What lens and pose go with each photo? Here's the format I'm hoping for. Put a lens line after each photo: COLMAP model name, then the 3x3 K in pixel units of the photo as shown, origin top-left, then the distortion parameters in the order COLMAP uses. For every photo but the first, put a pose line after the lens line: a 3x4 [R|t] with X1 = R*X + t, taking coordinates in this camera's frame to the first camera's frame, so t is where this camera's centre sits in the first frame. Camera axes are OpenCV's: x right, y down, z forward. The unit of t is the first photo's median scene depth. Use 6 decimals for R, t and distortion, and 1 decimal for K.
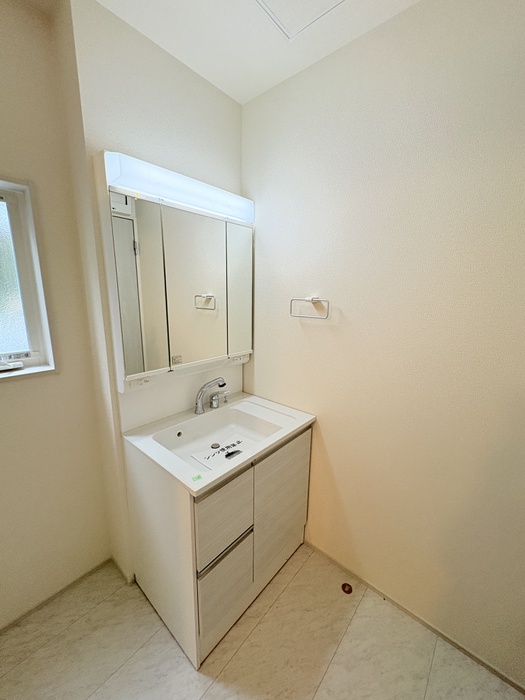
lens RADIAL K [[278.4, 0, 261.3], [0, 278.4, 350.4], [0, 0, 1]] dist [0.000531, 0.000434]
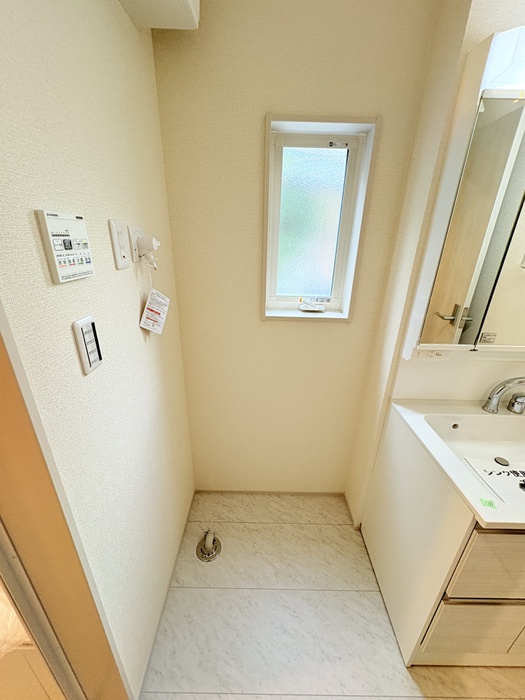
lens RADIAL K [[278.4, 0, 264.9], [0, 278.4, 350.0], [0, 0, 1]] dist [0.000531, 0.000434]
pose [[0.660015, 0.286649, -0.694415, -0.175248], [-0.169749, 0.957341, 0.233843, -0.010061], [0.731824, -0.036464, 0.680518, 0.047121]]
